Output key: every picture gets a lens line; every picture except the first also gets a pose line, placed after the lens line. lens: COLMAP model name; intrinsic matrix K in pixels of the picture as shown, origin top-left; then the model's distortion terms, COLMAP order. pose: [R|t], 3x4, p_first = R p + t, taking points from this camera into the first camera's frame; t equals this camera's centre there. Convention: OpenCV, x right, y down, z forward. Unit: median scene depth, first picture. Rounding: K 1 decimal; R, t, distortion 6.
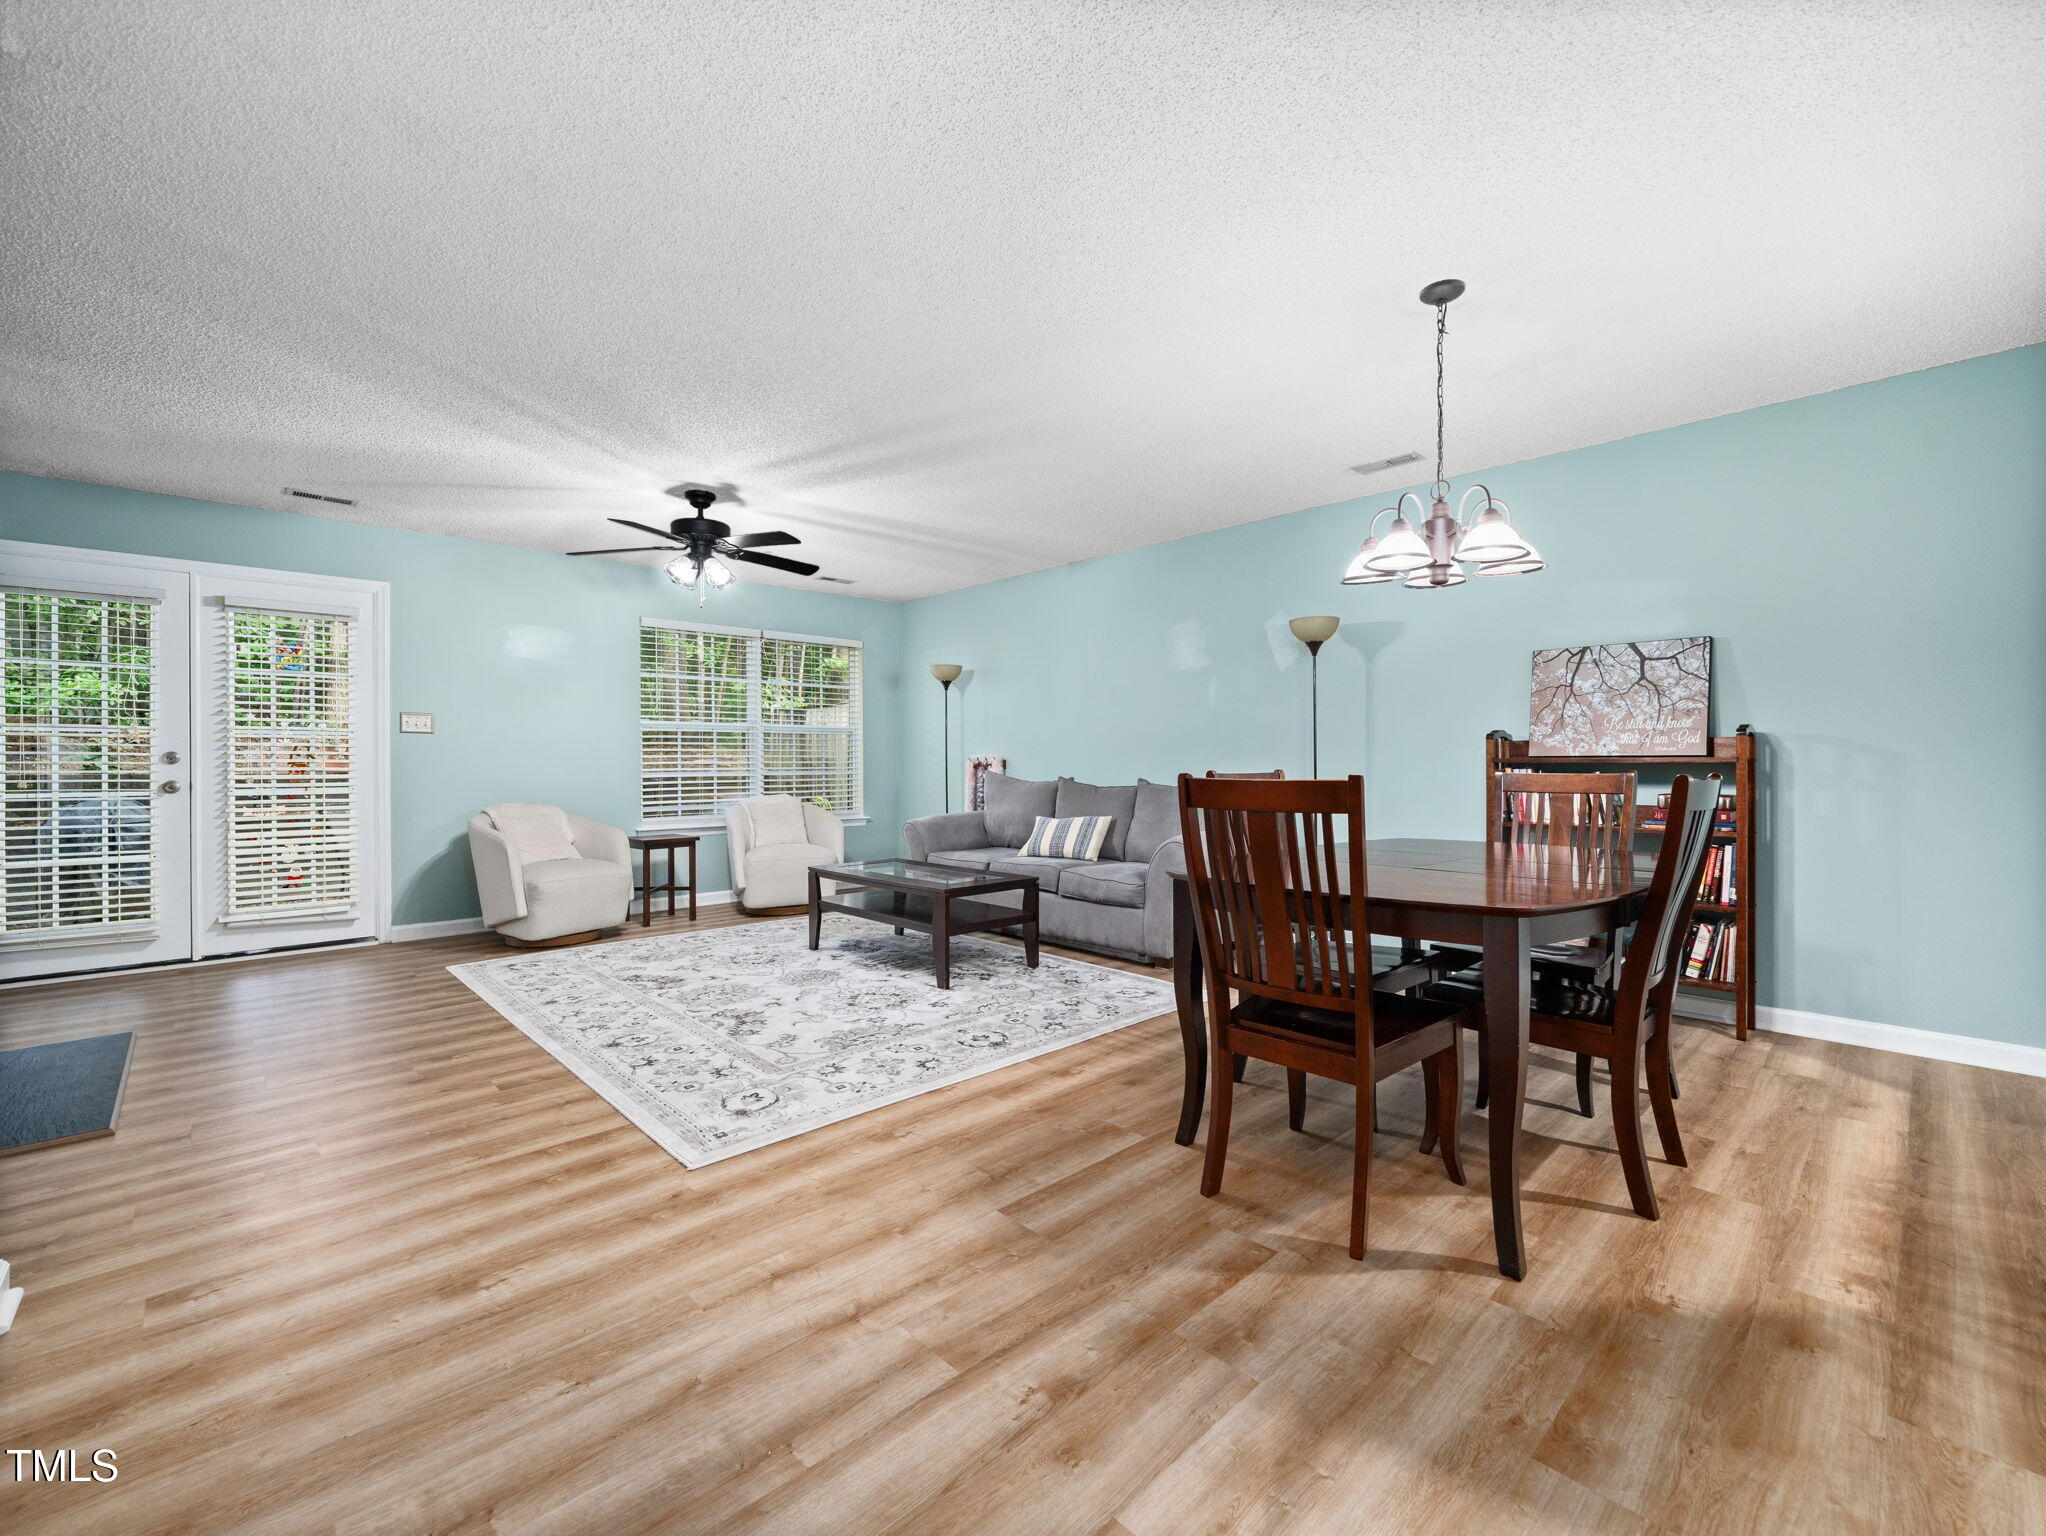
lens RADIAL K [[867.4, 0, 1024.4], [0, 867.4, 769.9], [0, 0, 1]] dist [-0.001365, -0.000009]
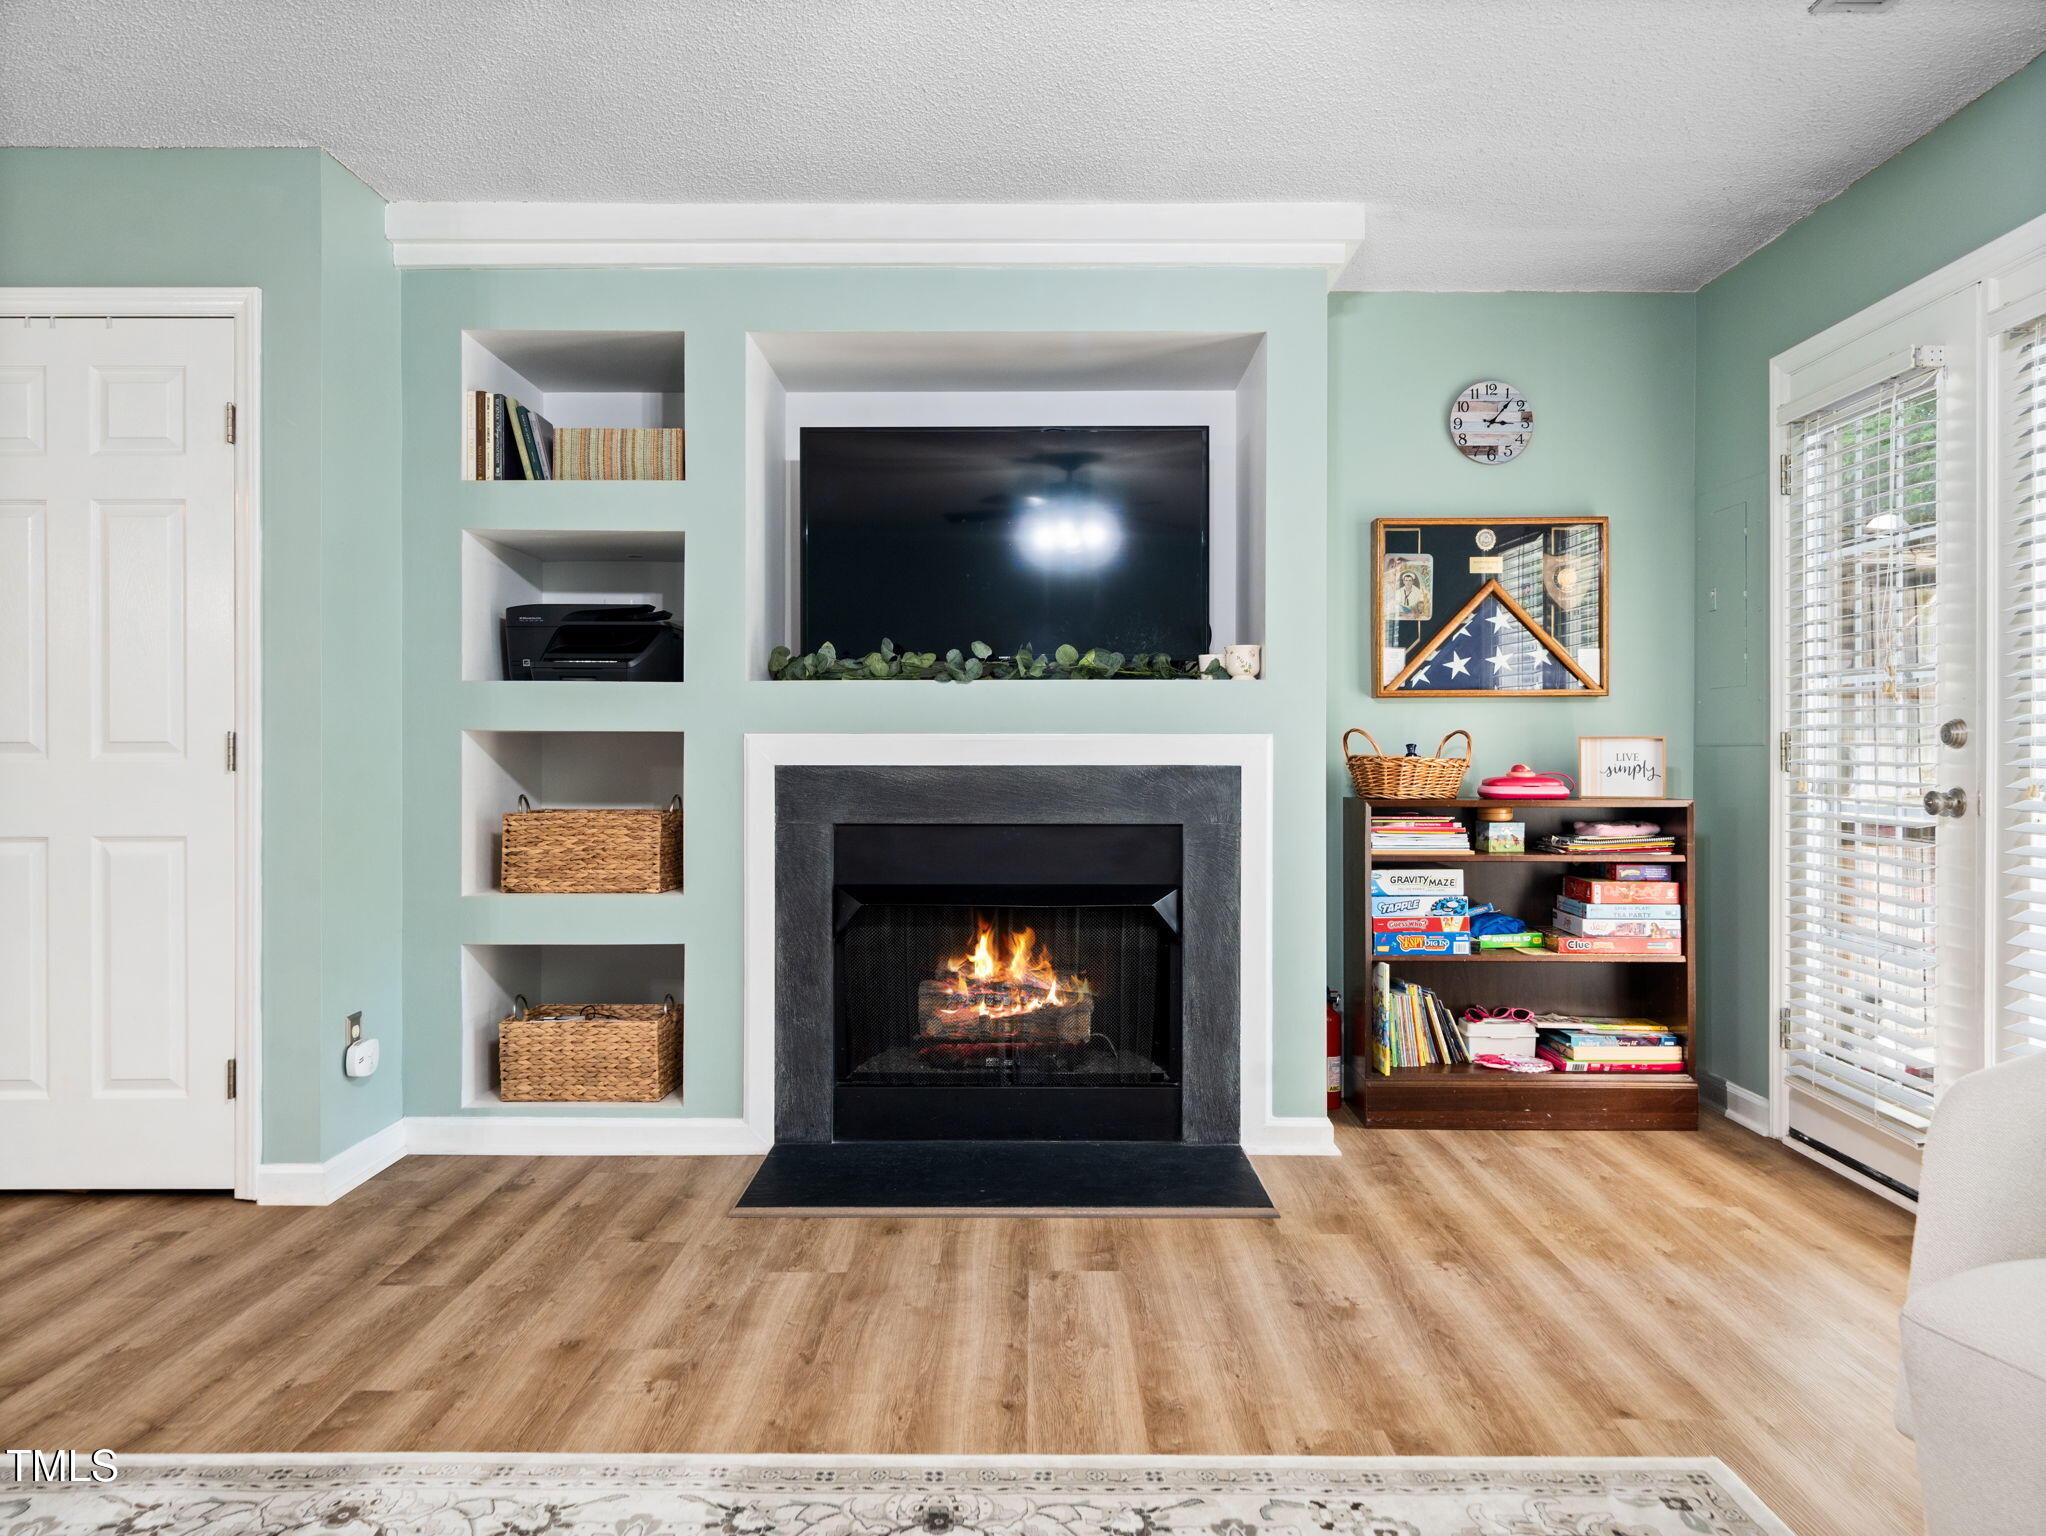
lens RADIAL K [[1409.4, 0, 1025.4], [0, 1409.4, 752.4], [0, 0, 1]] dist [0.003212, 0.001618]
pose [[-0.693043, 0.001740, -0.720895, -0.204410], [-0.006276, 0.999945, 0.008447, -0.009075], [0.720869, 0.010378, -0.692993, 1.349049]]
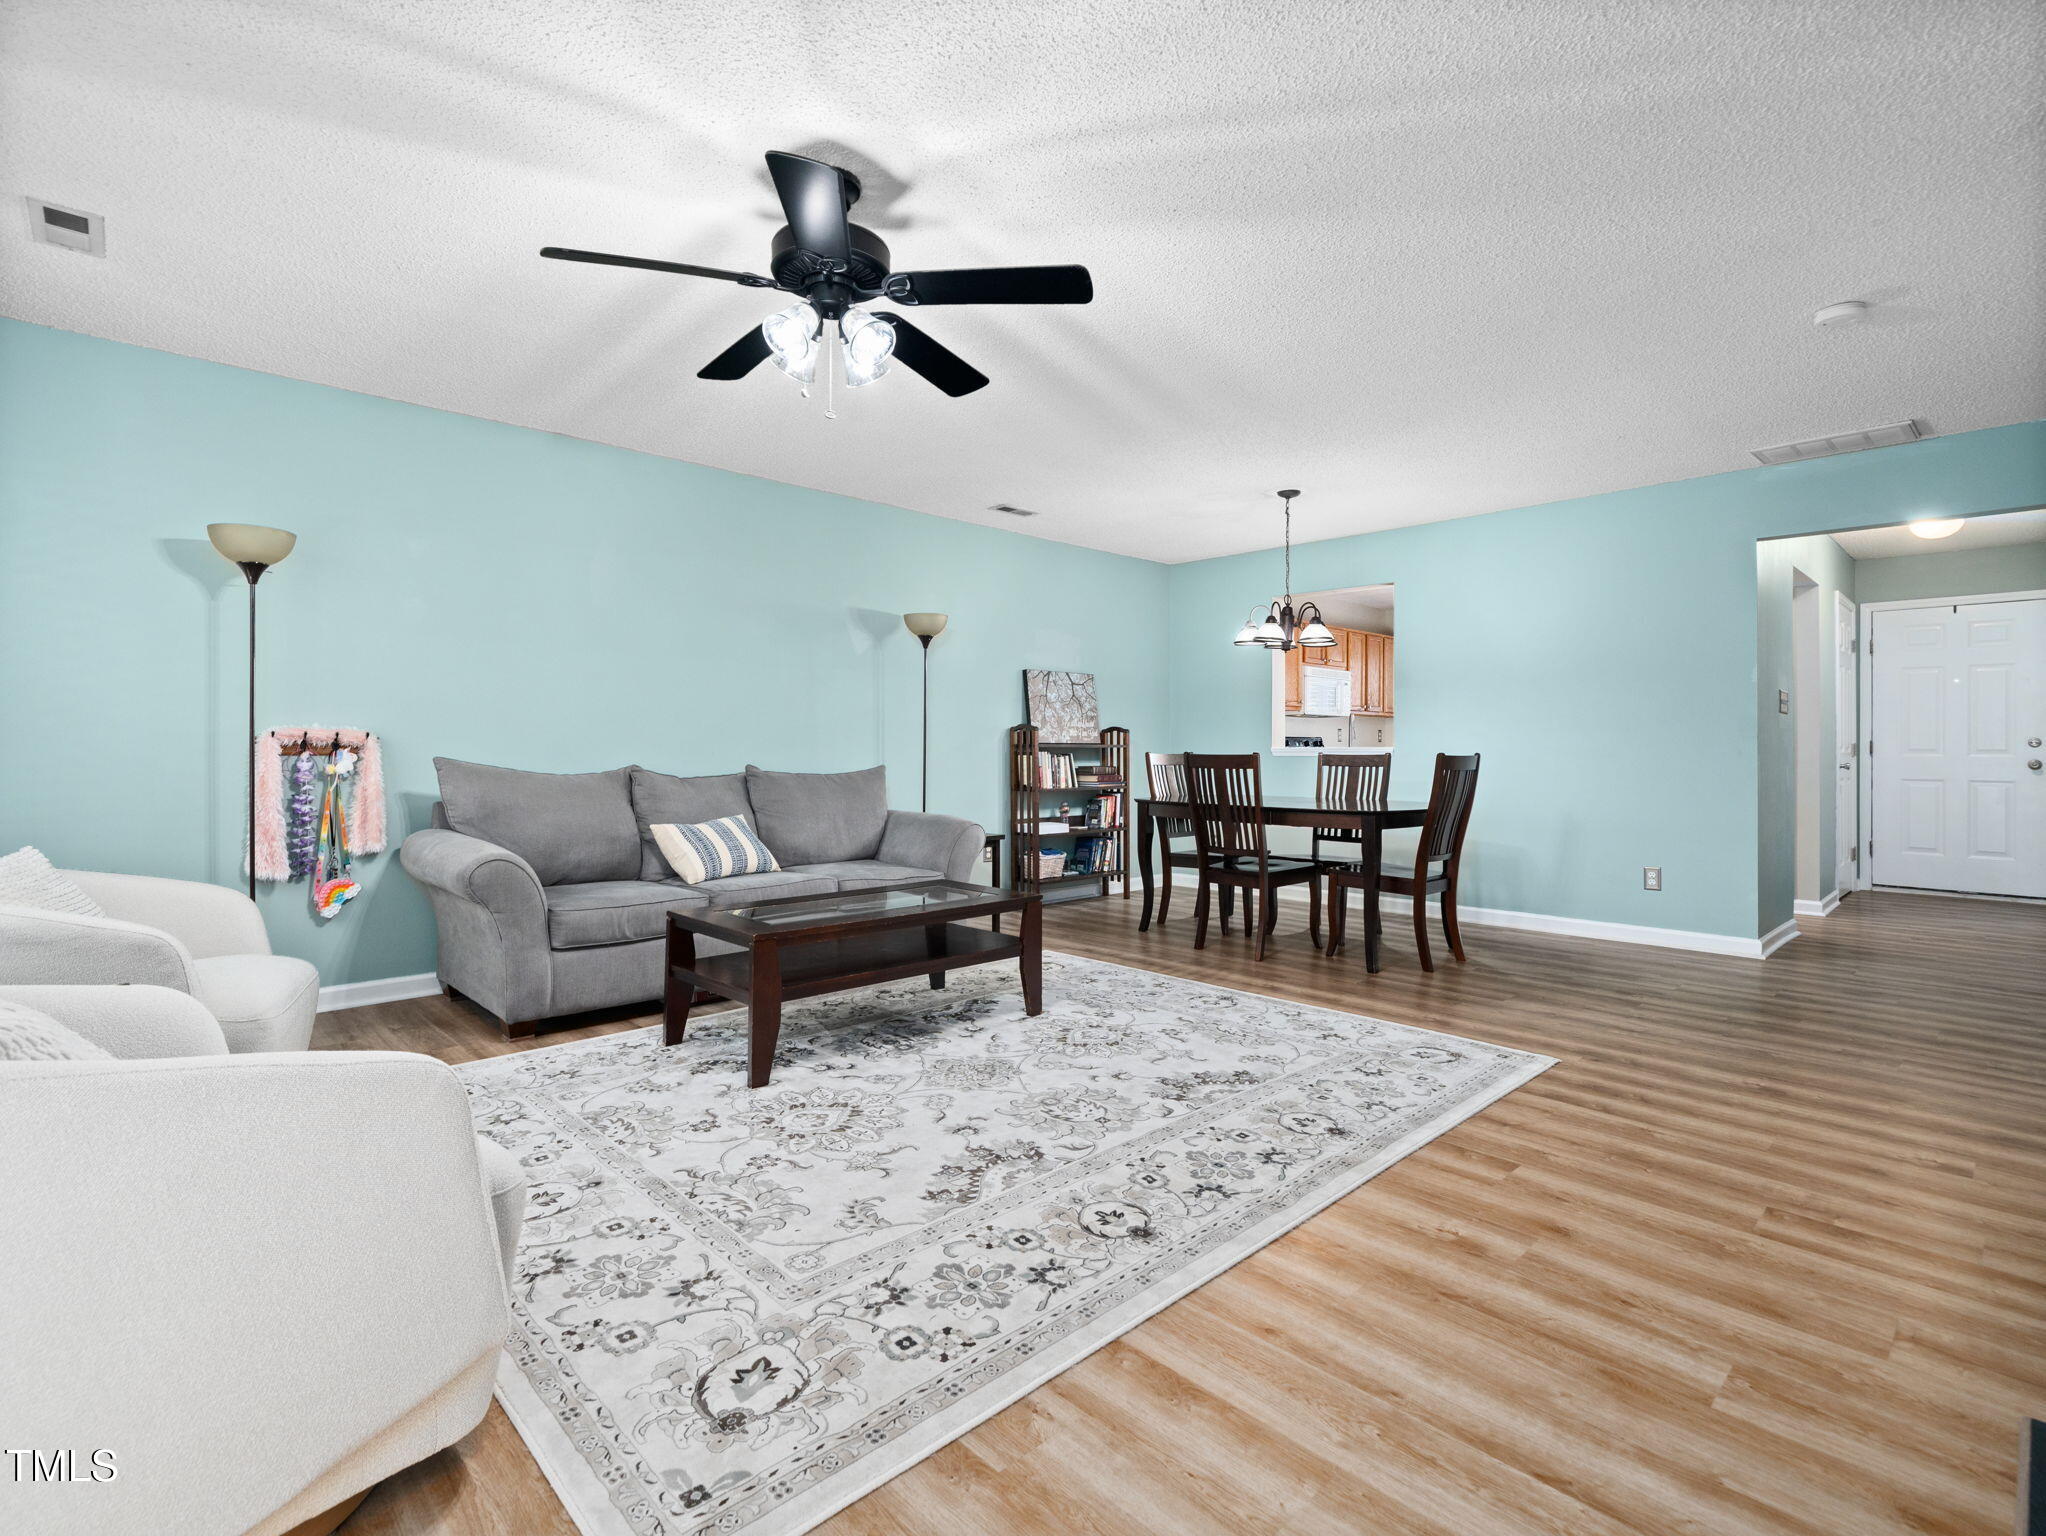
lens RADIAL K [[985.0, 0, 1024.6], [0, 985.0, 748.9], [0, 0, 1]] dist [0.000018, 0.000485]
pose [[-0.002561, 0.003415, 0.999991, -1.081465], [0.005615, 0.999978, -0.003400, -0.000208], [-0.999981, 0.005607, -0.002580, 1.051810]]
